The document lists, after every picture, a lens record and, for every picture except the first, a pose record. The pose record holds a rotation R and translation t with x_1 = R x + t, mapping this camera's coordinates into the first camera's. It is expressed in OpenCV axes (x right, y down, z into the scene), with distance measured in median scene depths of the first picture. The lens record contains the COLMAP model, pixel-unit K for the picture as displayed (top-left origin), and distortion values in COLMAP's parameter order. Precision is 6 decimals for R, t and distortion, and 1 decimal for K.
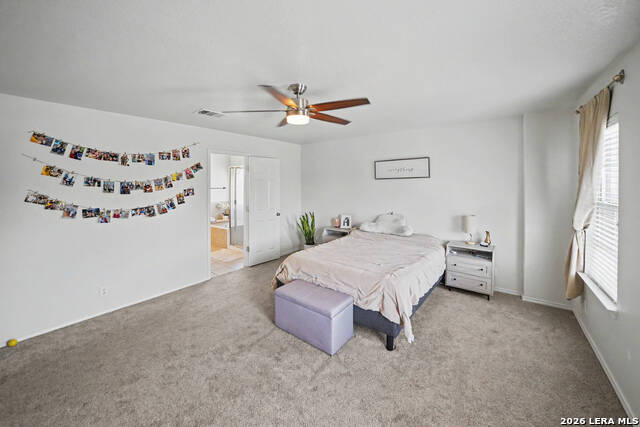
lens RADIAL K [[247.9, 0, 320.1], [0, 247.9, 182.2], [0, 0, 1]] dist [-0.002196, -0.000192]
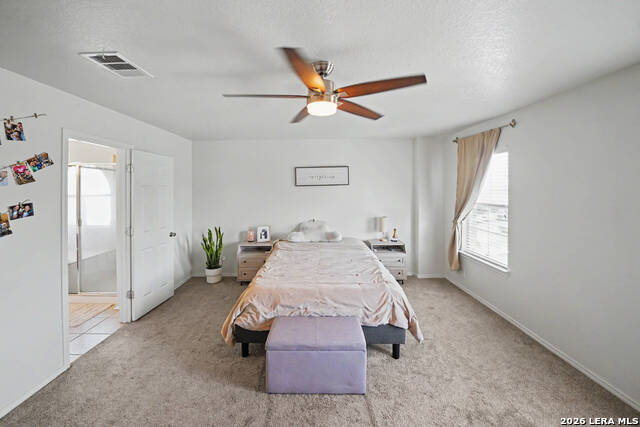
lens RADIAL K [[243.1, 0, 315.9], [0, 243.1, 186.4], [0, 0, 1]] dist [-0.009034, -0.000017]
pose [[0.791940, 0.003853, 0.610586, -0.365432], [-0.000114, 0.999981, -0.006161, -0.005509], [-0.610599, 0.004810, 0.791926, 0.269396]]
